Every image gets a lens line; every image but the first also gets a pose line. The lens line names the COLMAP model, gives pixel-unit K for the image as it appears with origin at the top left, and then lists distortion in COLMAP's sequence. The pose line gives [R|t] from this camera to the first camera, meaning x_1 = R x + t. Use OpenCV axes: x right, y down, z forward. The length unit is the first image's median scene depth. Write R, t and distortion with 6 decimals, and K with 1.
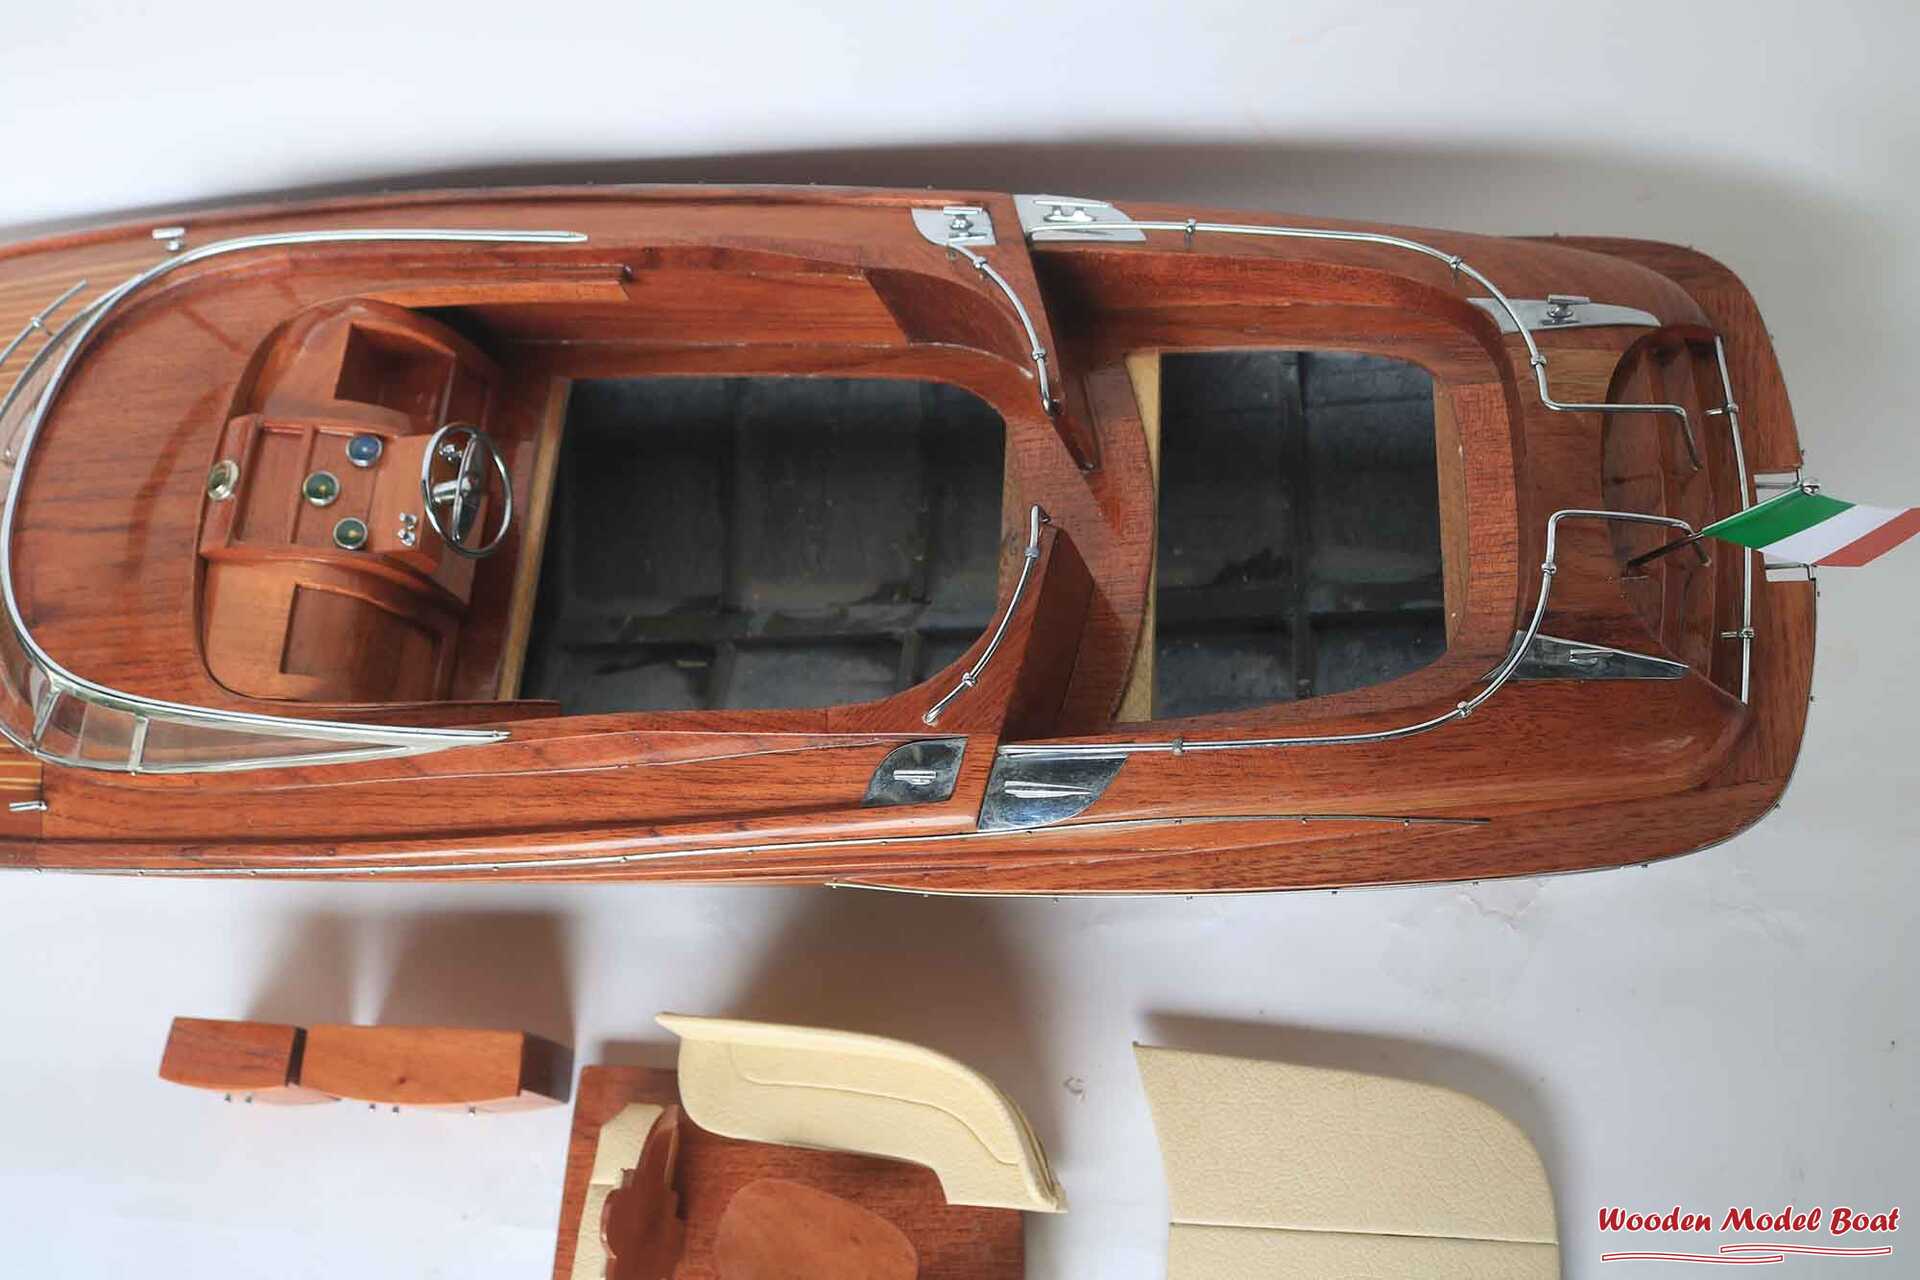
lens RADIAL K [[1865.0, 0, 932.9], [0, 1865.0, 610.5], [0, 0, 1]] dist [-0.106523, 0.000000]
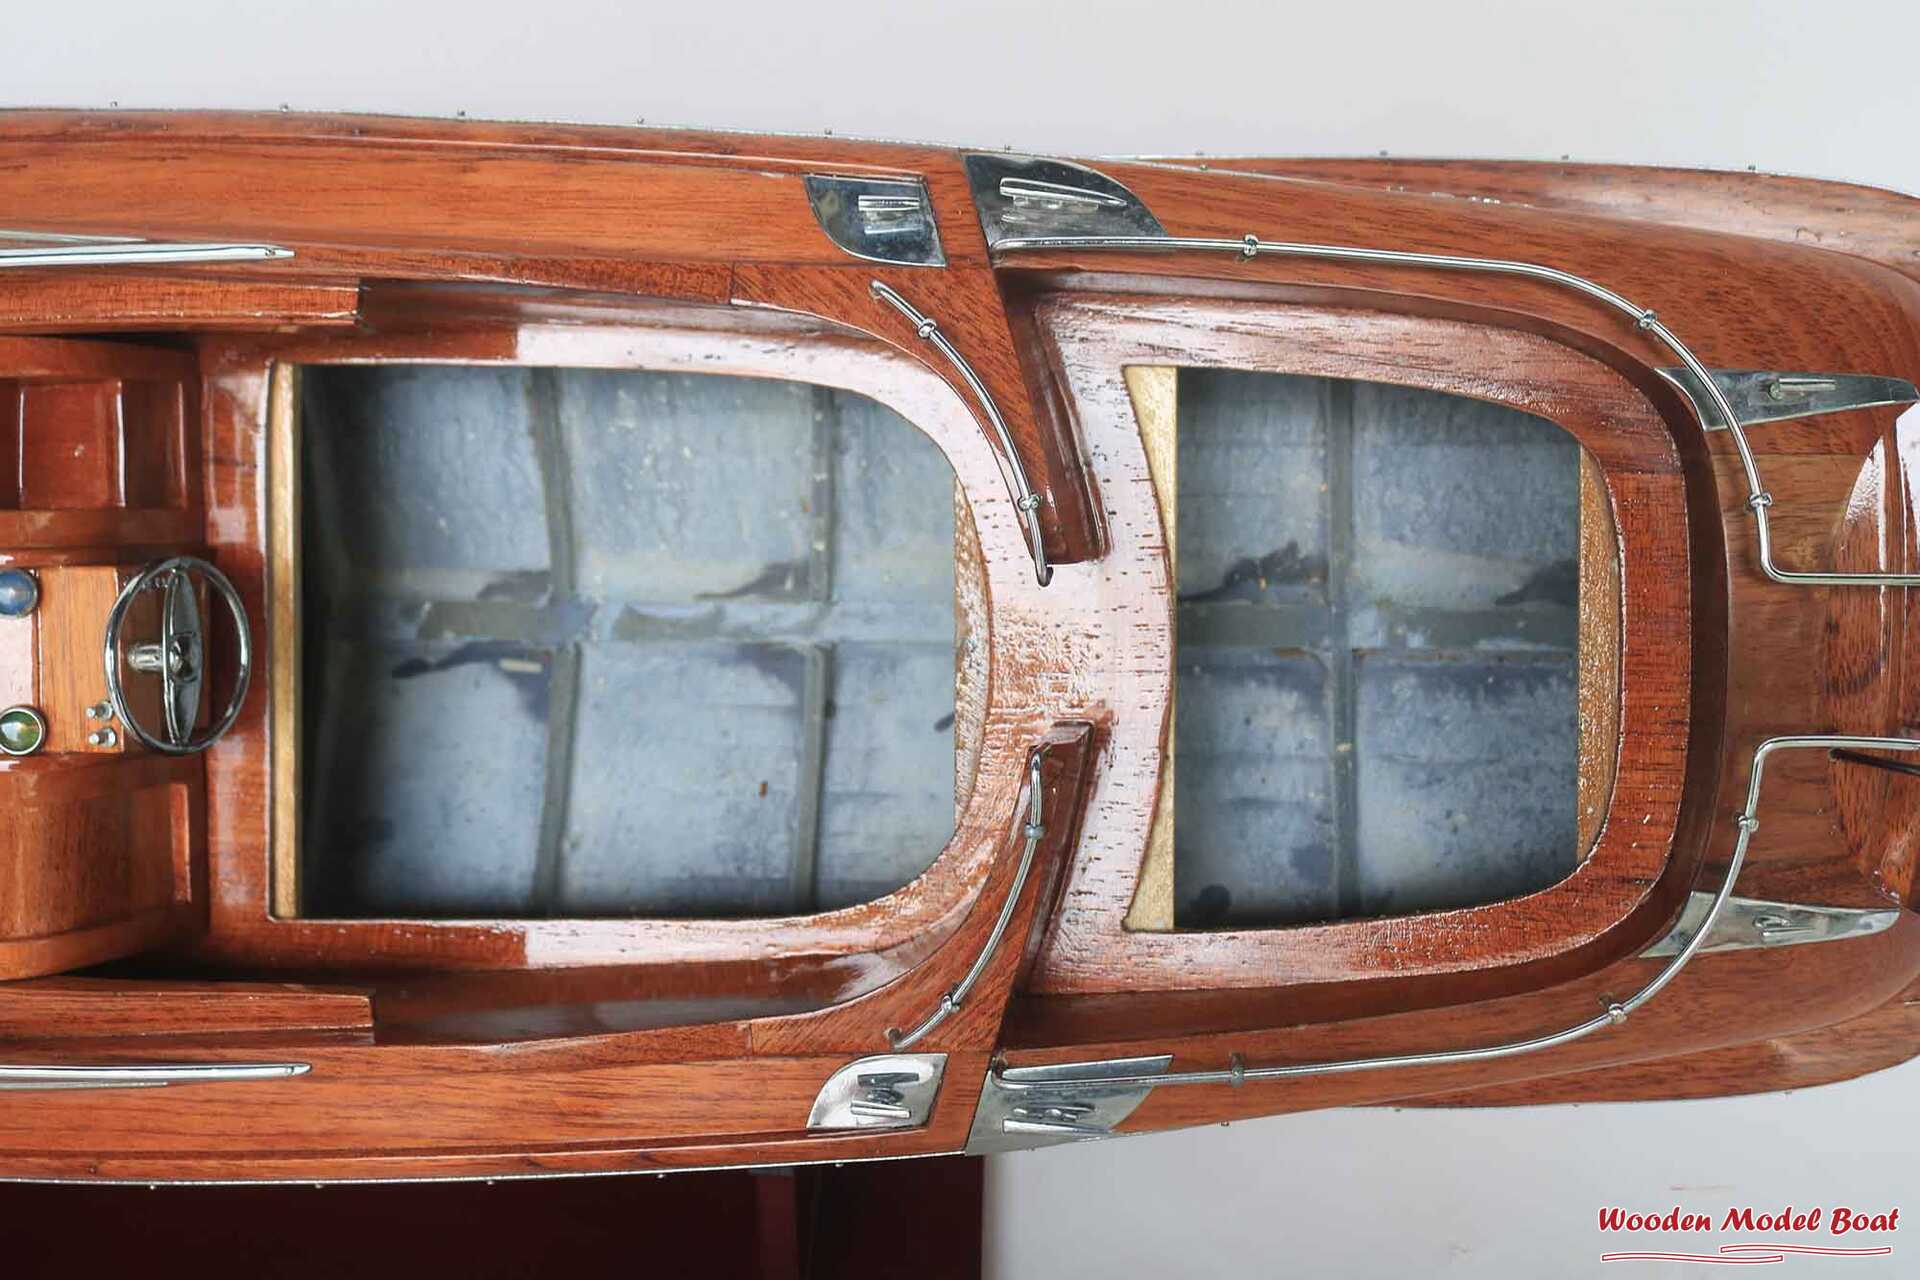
lens RADIAL K [[1865.0, 0, 931.2], [0, 1865.0, 629.8], [0, 0, 1]] dist [-0.106523, 0.000000]
pose [[0.993256, -0.071130, 0.091555, -0.037985], [0.027999, 0.913472, 0.405936, -0.338239], [-0.112507, -0.400636, 0.909304, 0.359957]]
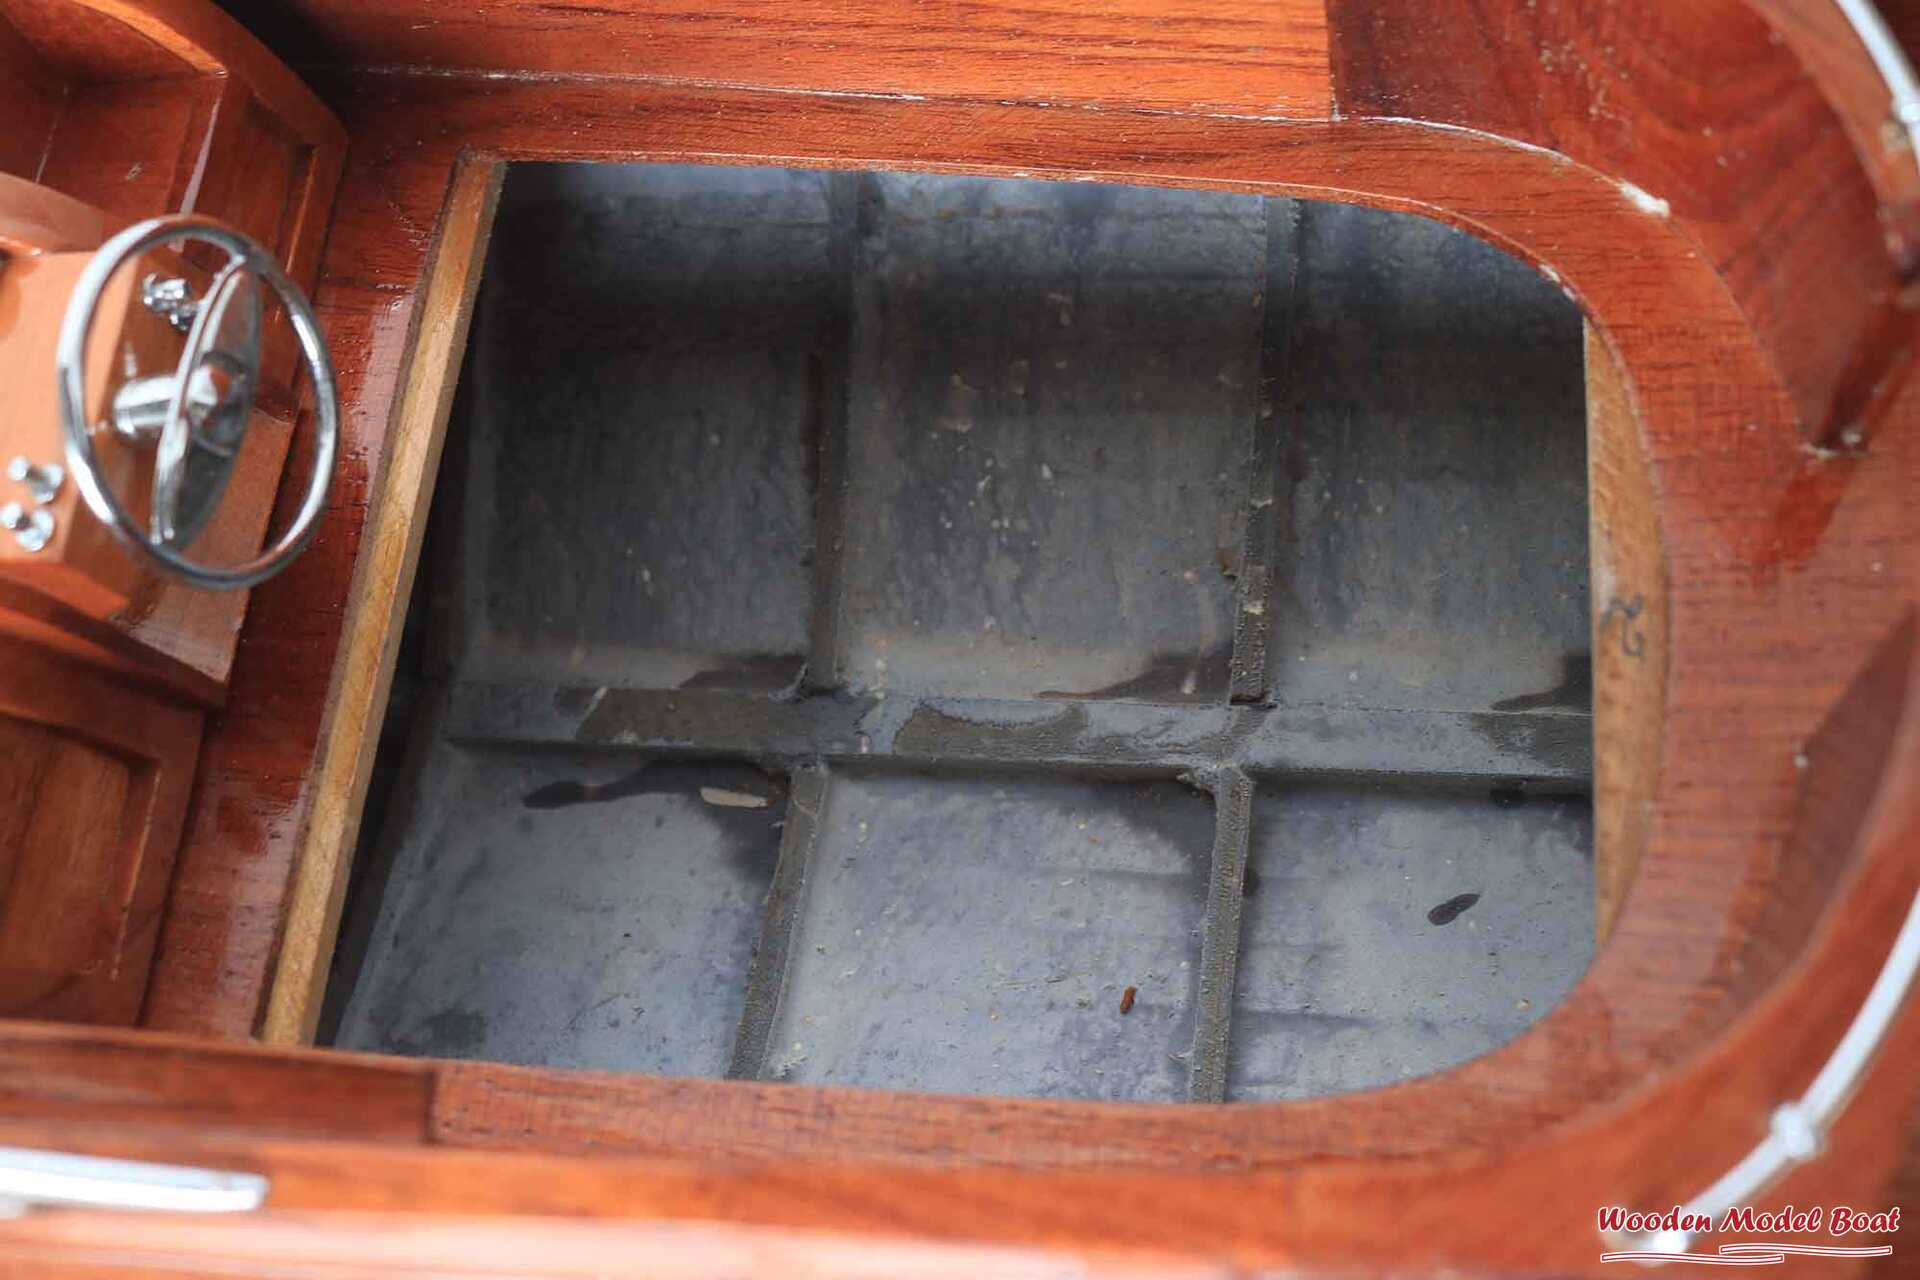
lens RADIAL K [[1865.0, 0, 949.1], [0, 1865.0, 607.6], [0, 0, 1]] dist [-0.106523, 0.000000]
pose [[0.997154, 0.053754, 0.052870, -0.121712], [-0.055441, 0.997982, 0.030966, -0.043921], [-0.051099, -0.033809, 0.998121, 0.627853]]
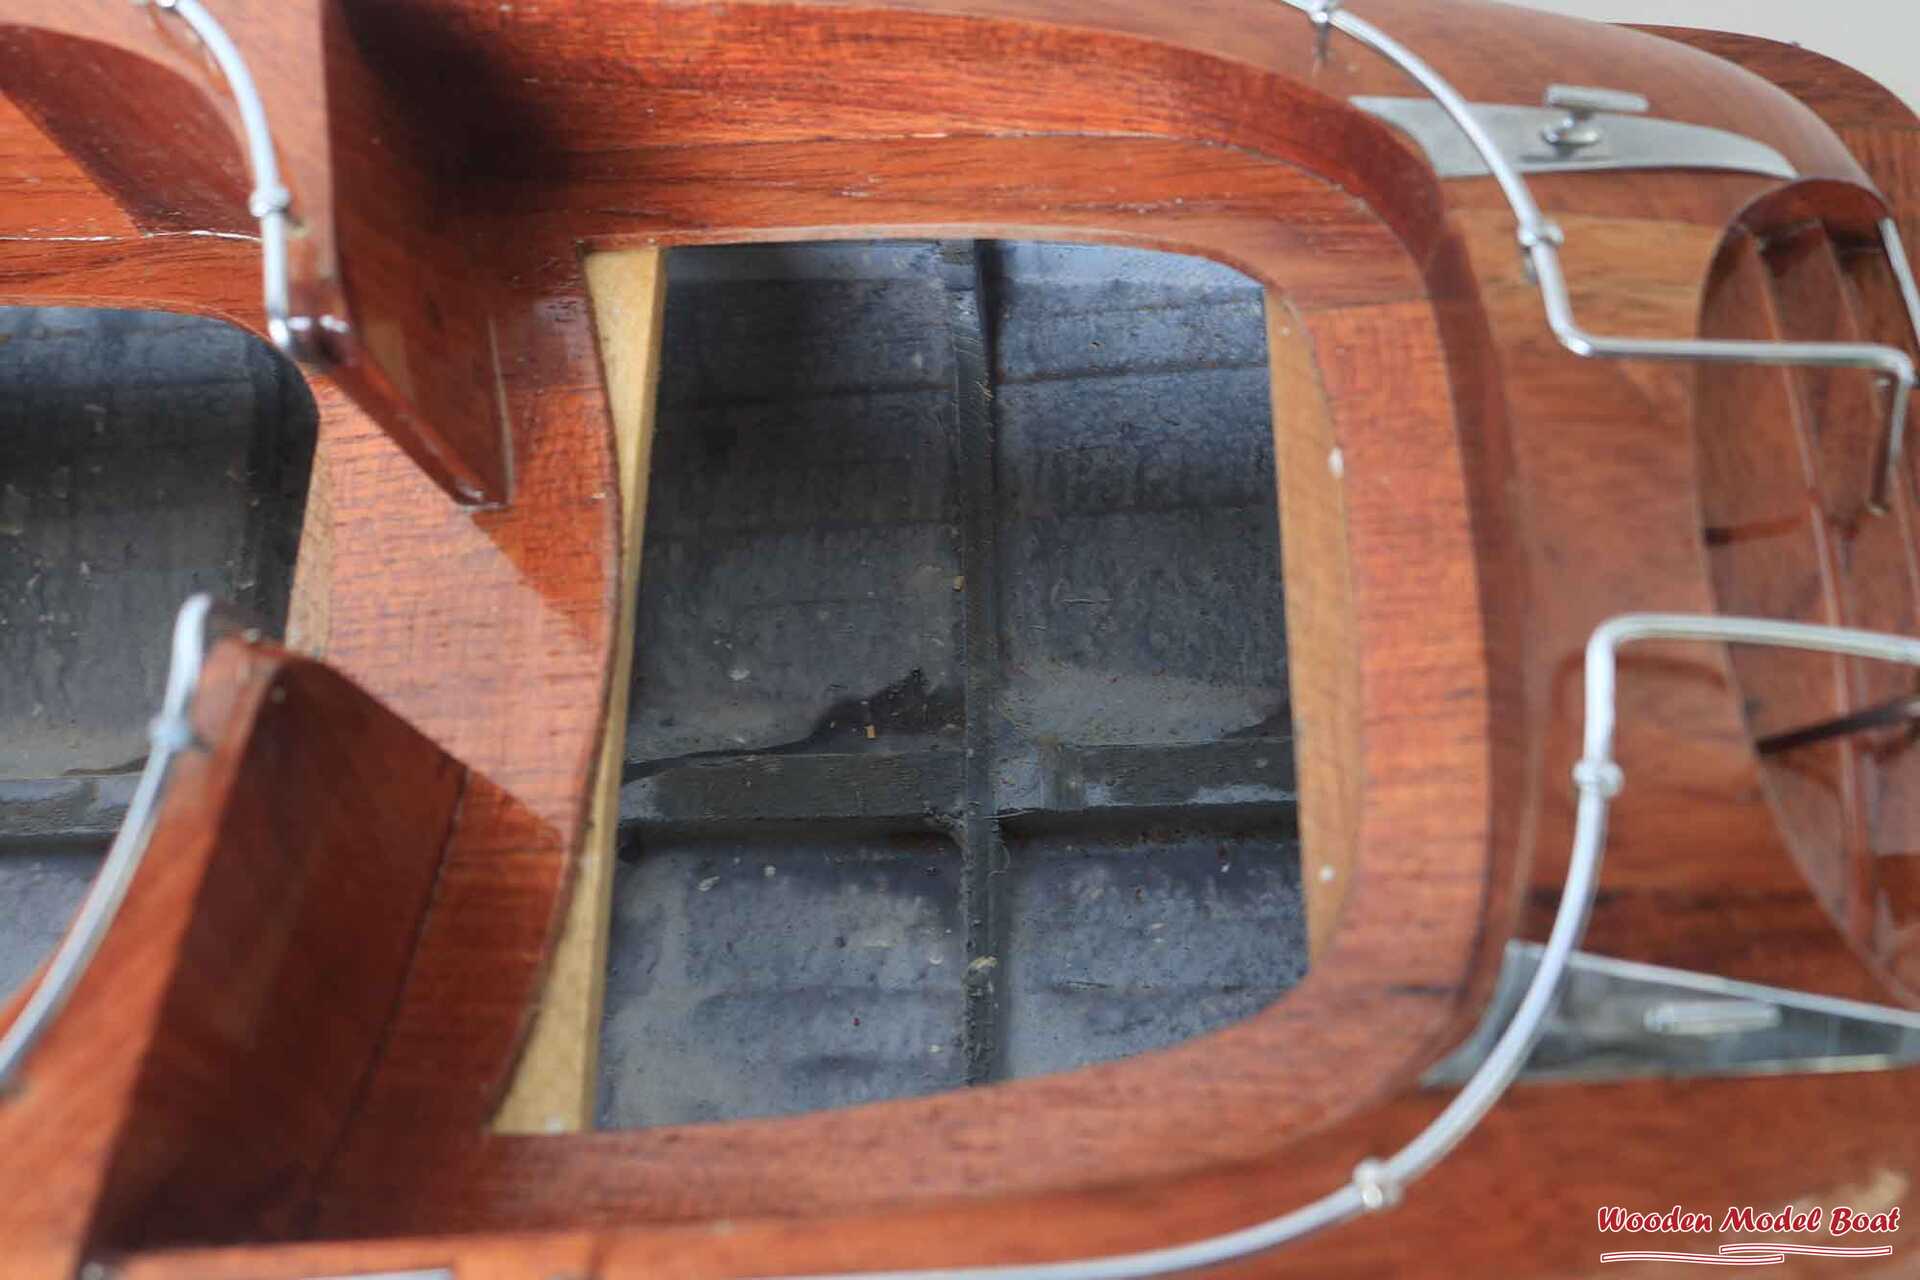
lens RADIAL K [[1865.0, 0, 925.0], [0, 1865.0, 620.6], [0, 0, 1]] dist [-0.106523, 0.000000]
pose [[0.993217, 0.003929, 0.116205, 0.137392], [-0.001584, 0.999793, -0.020263, -0.040112], [-0.116261, 0.019941, 0.993019, 0.564128]]
